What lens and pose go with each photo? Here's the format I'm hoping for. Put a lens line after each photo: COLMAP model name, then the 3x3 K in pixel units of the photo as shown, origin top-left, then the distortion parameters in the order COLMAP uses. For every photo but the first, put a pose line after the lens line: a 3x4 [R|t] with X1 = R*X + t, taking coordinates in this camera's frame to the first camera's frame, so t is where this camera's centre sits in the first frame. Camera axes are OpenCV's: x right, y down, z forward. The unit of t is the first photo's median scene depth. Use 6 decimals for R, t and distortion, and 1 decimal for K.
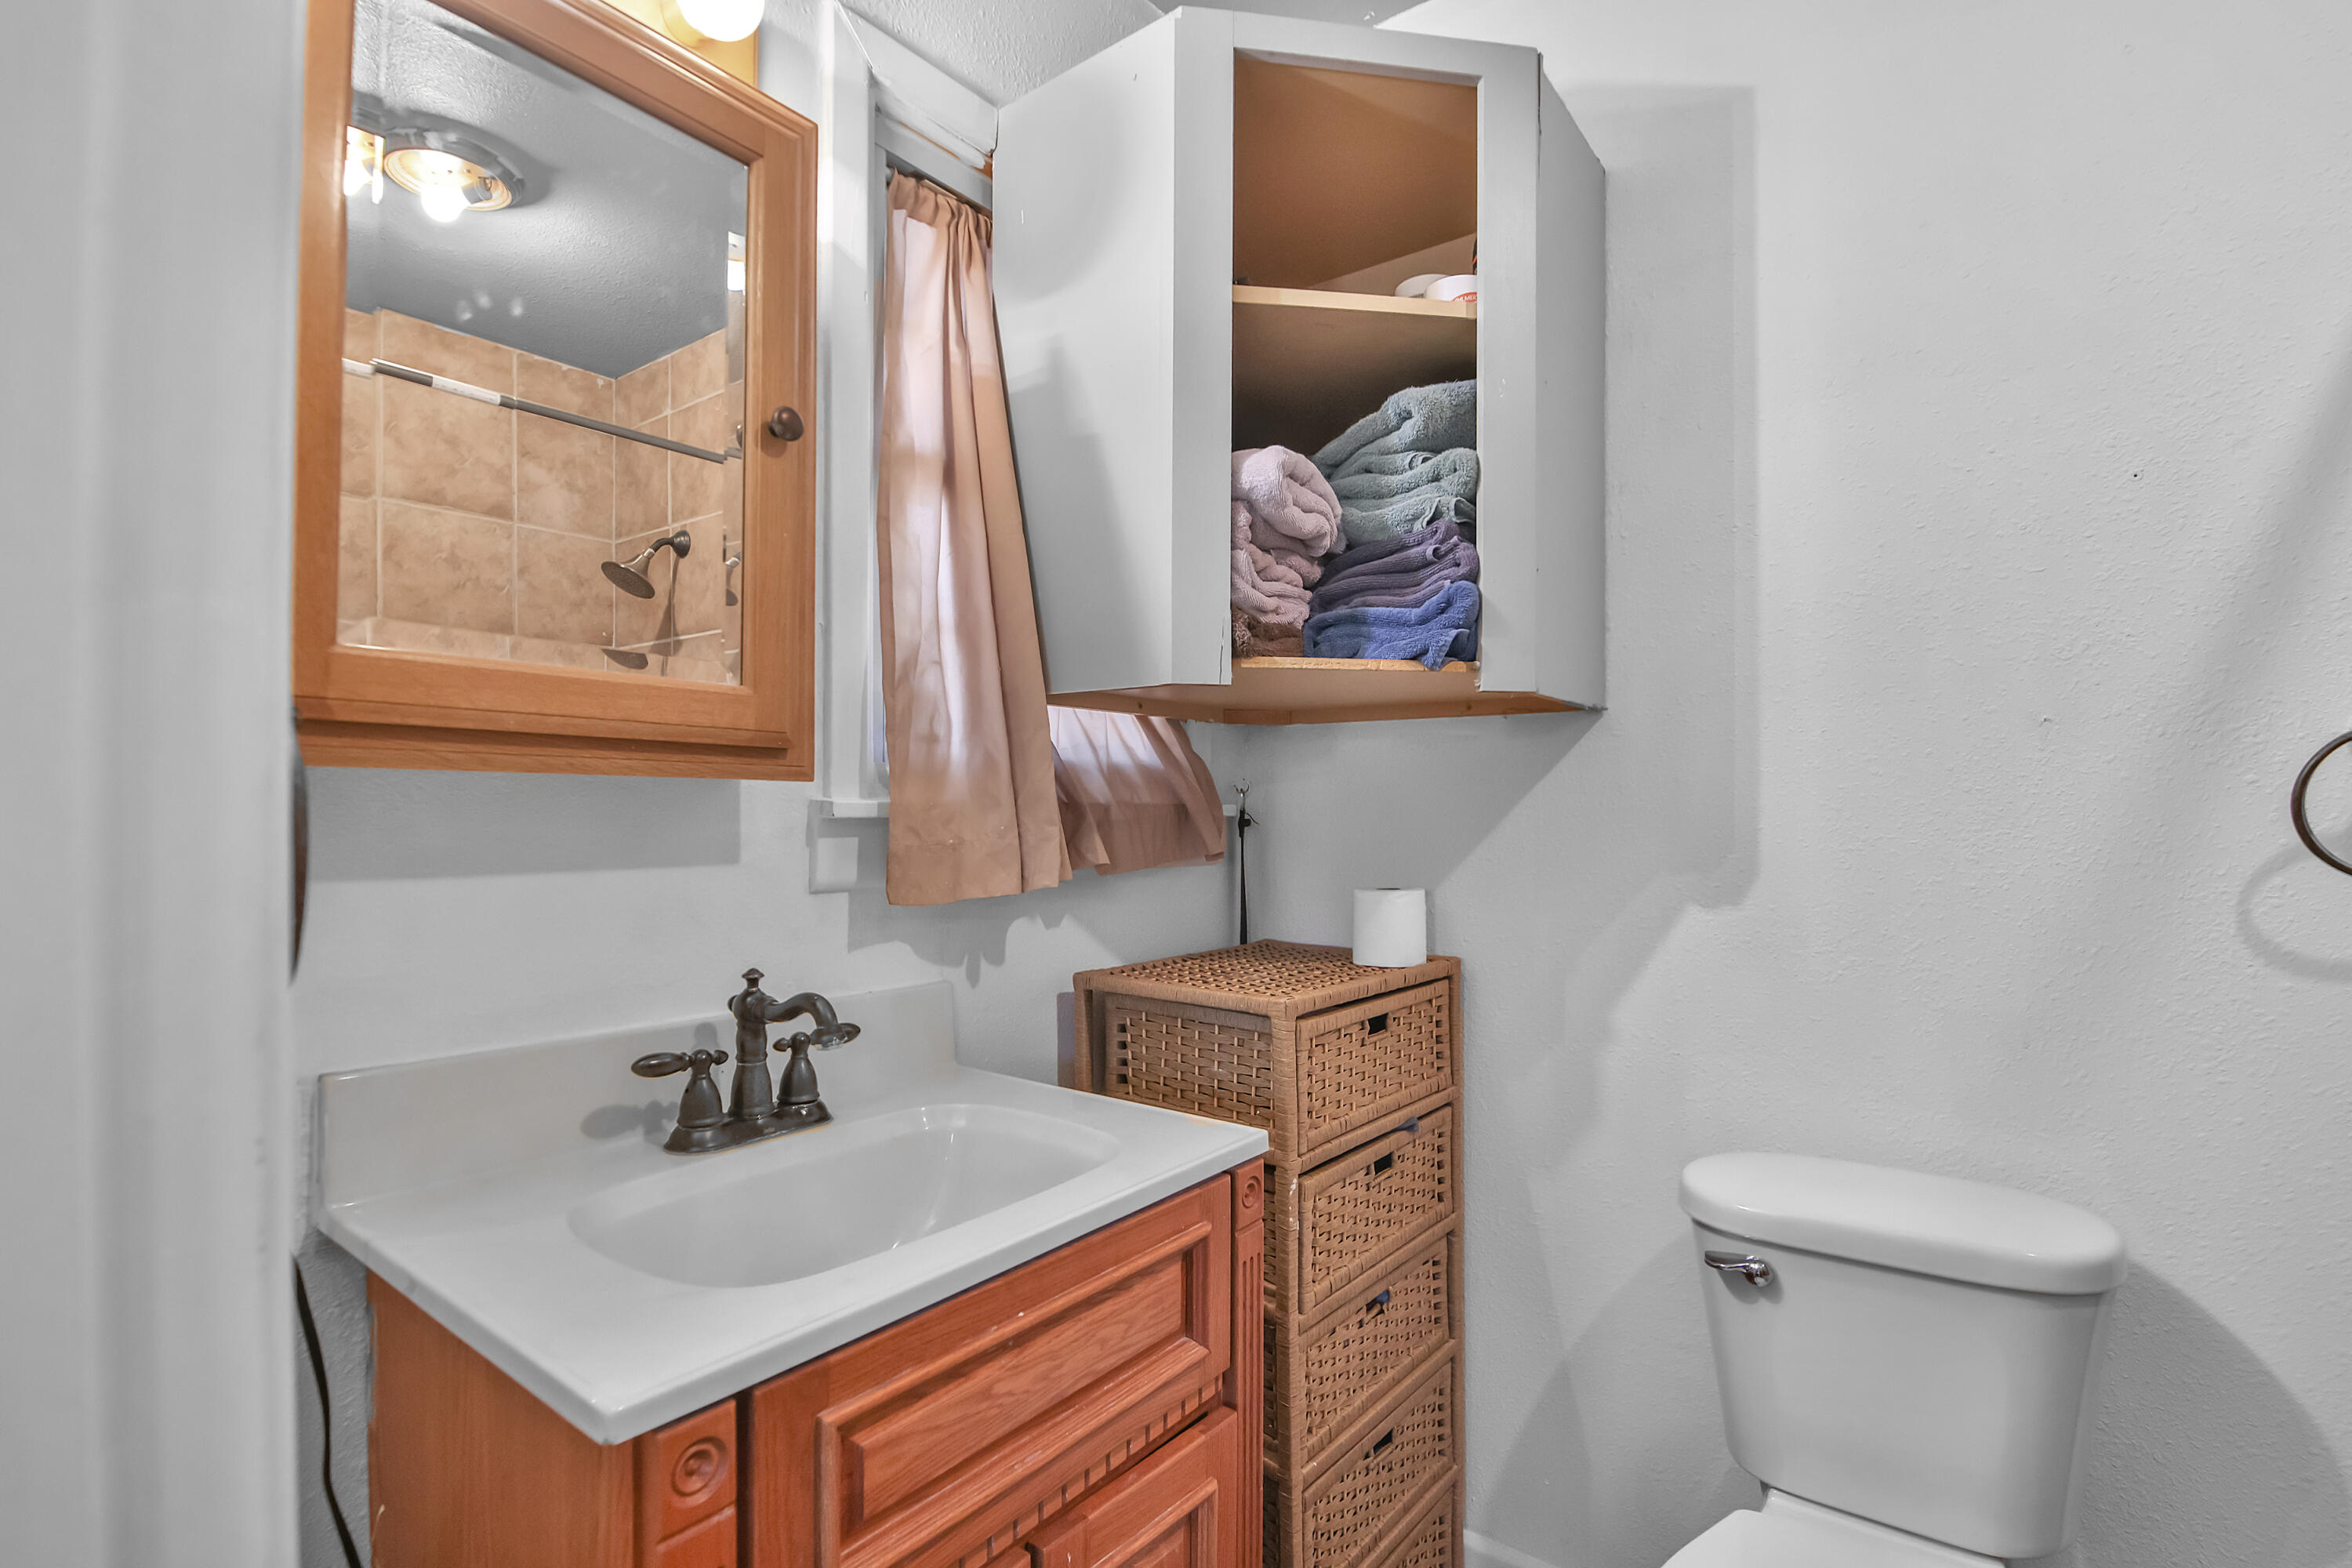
lens RADIAL K [[1086.9, 0, 1186.7], [0, 1086.9, 803.7], [0, 0, 1]] dist [-0.001266, -0.010179]
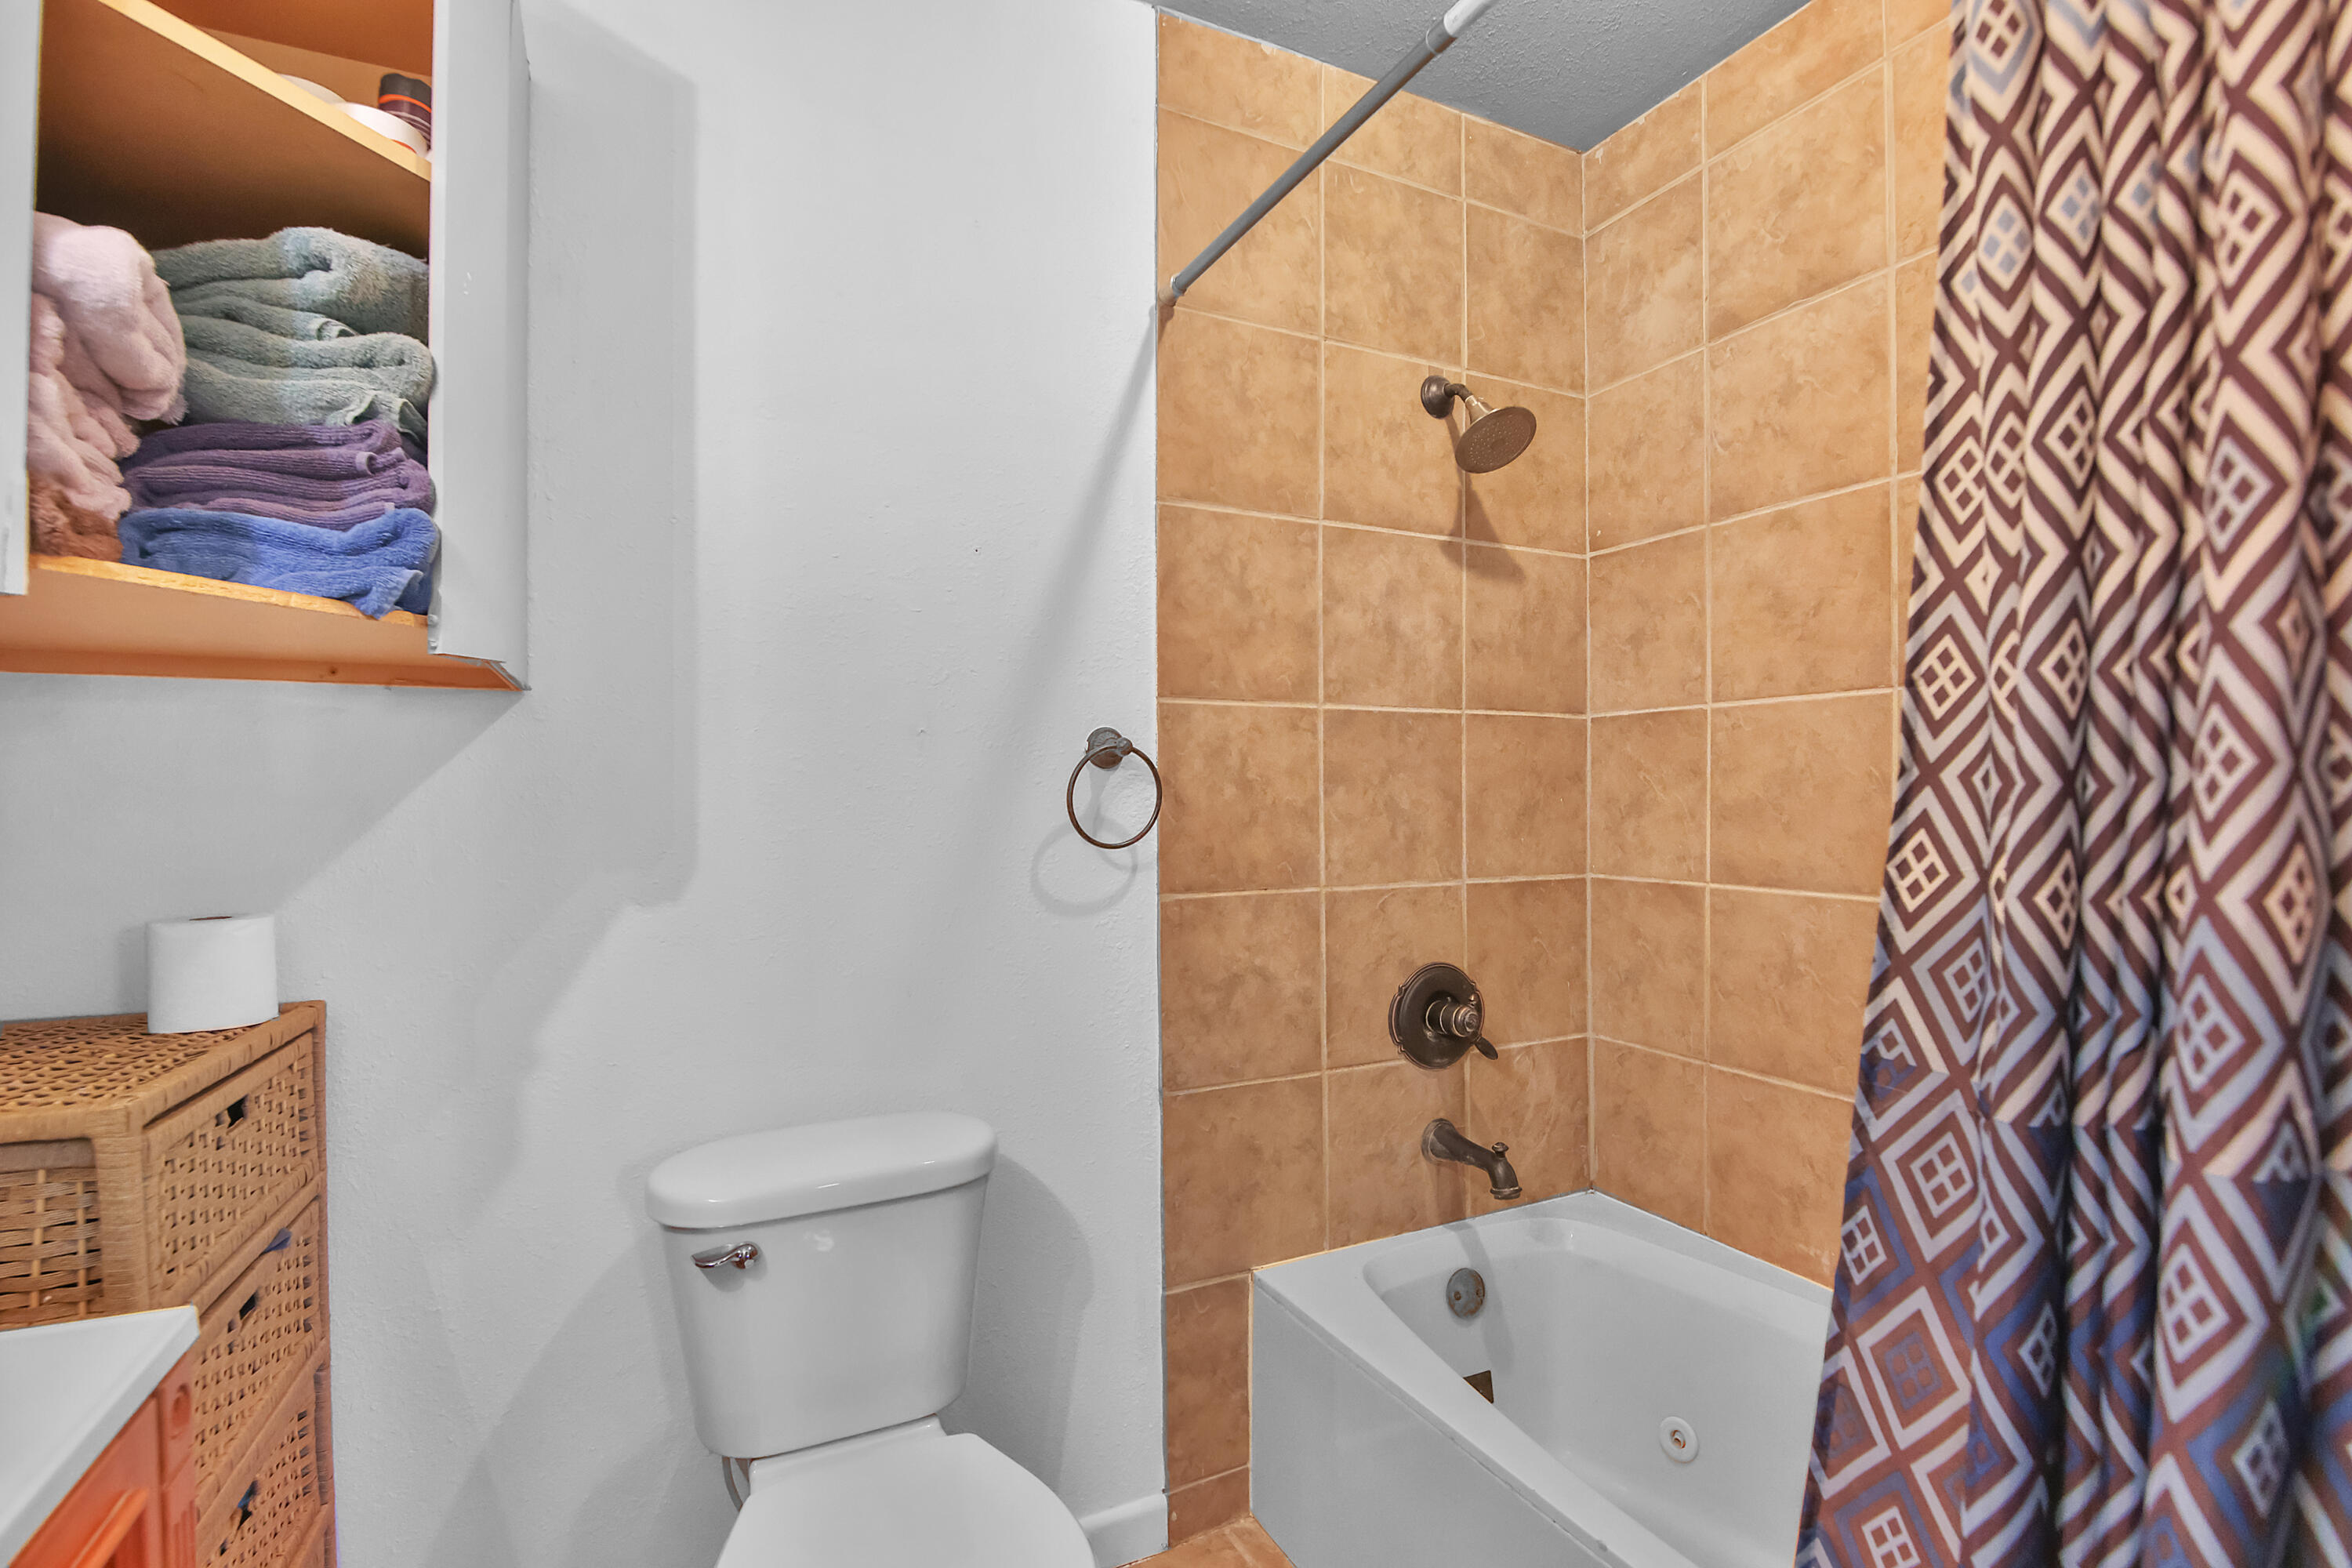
lens RADIAL K [[1086.9, 0, 1186.7], [0, 1086.9, 803.7], [0, 0, 1]] dist [-0.001266, -0.010179]
pose [[0.457692, -0.004322, 0.889100, -0.176653], [0.001677, 0.999991, 0.003998, 0.002806], [-0.889109, -0.000339, 0.457695, 0.153428]]
